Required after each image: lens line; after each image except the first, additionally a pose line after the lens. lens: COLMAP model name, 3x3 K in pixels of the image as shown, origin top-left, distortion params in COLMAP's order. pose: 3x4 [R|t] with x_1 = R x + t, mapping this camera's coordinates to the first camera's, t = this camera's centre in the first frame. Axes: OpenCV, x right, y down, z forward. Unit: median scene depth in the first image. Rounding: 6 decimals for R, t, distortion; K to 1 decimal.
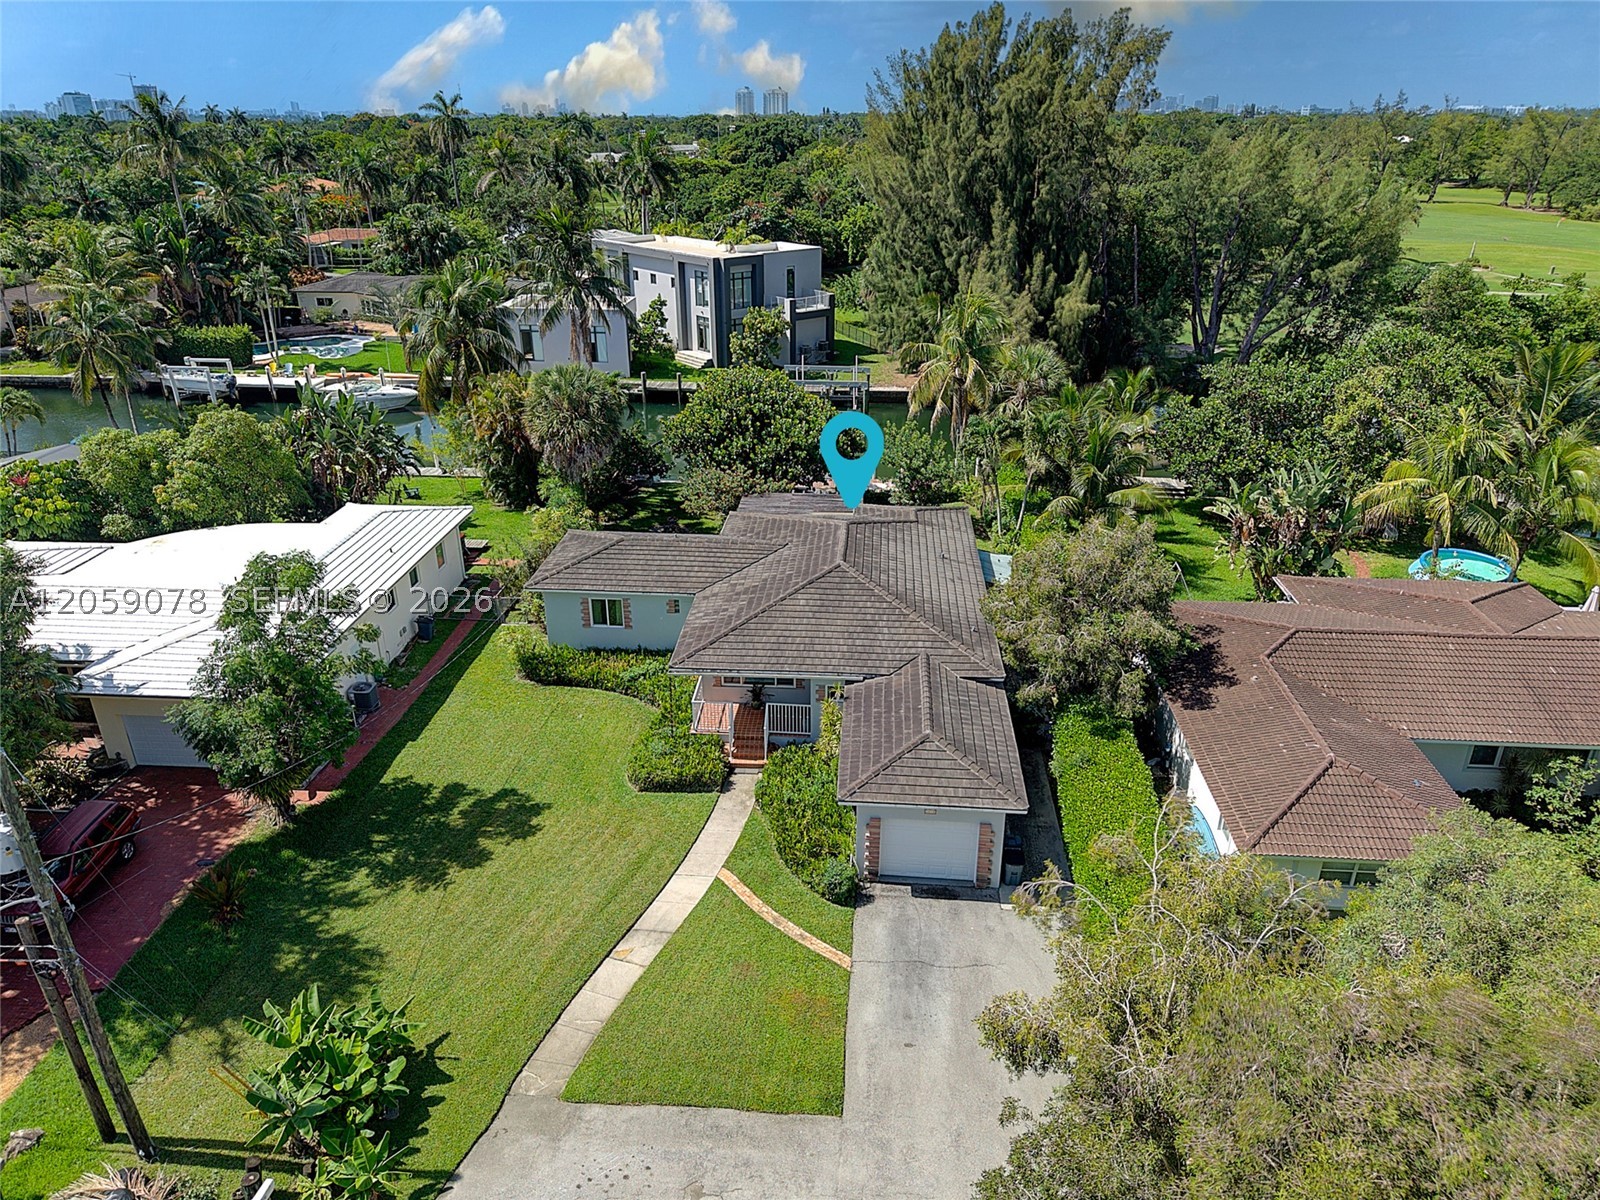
lens RADIAL K [[1066.6, 0, 798.4], [0, 1066.6, 599.9], [0, 0, 1]] dist [0.024049, -0.022432]
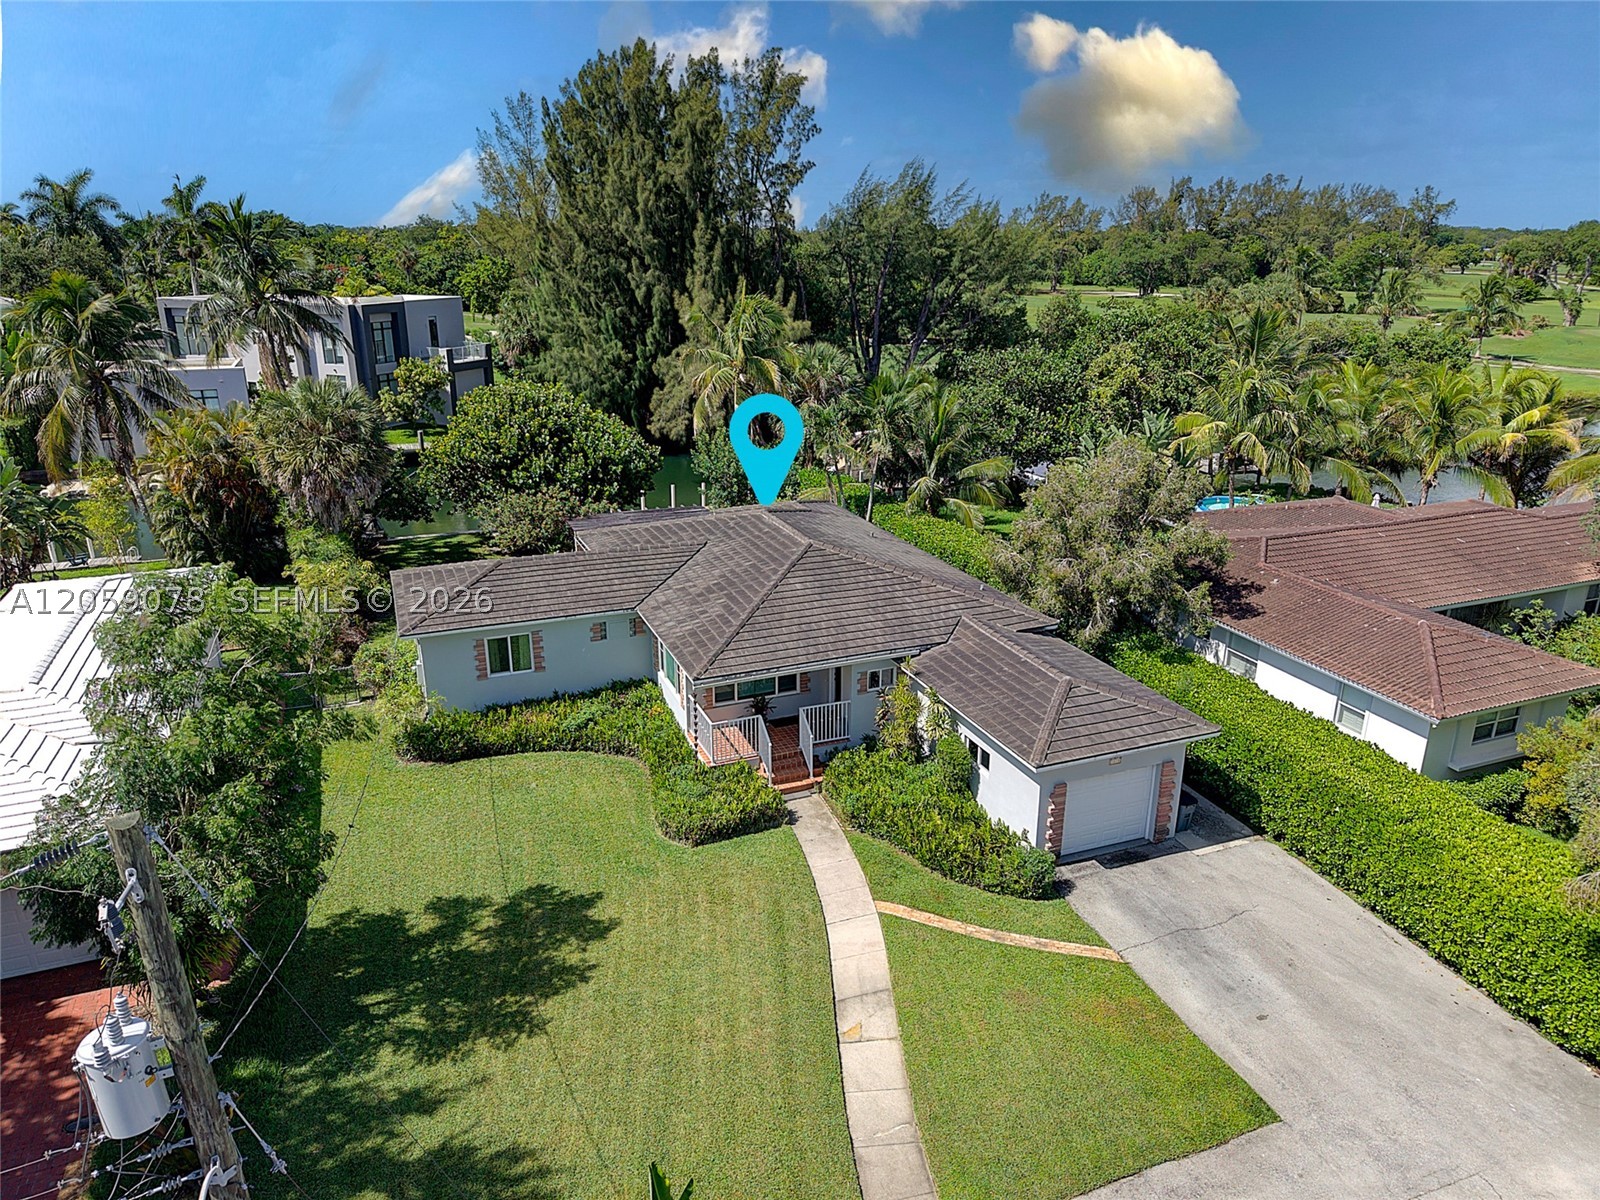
lens RADIAL K [[1066.6, 0, 796.6], [0, 1066.6, 603.5], [0, 0, 1]] dist [0.024049, -0.022432]
pose [[0.898187, -0.139872, 0.416769, -0.371143], [0.178100, 0.982525, -0.054080, 0.064436], [-0.401922, 0.122801, 0.907402, 0.266960]]
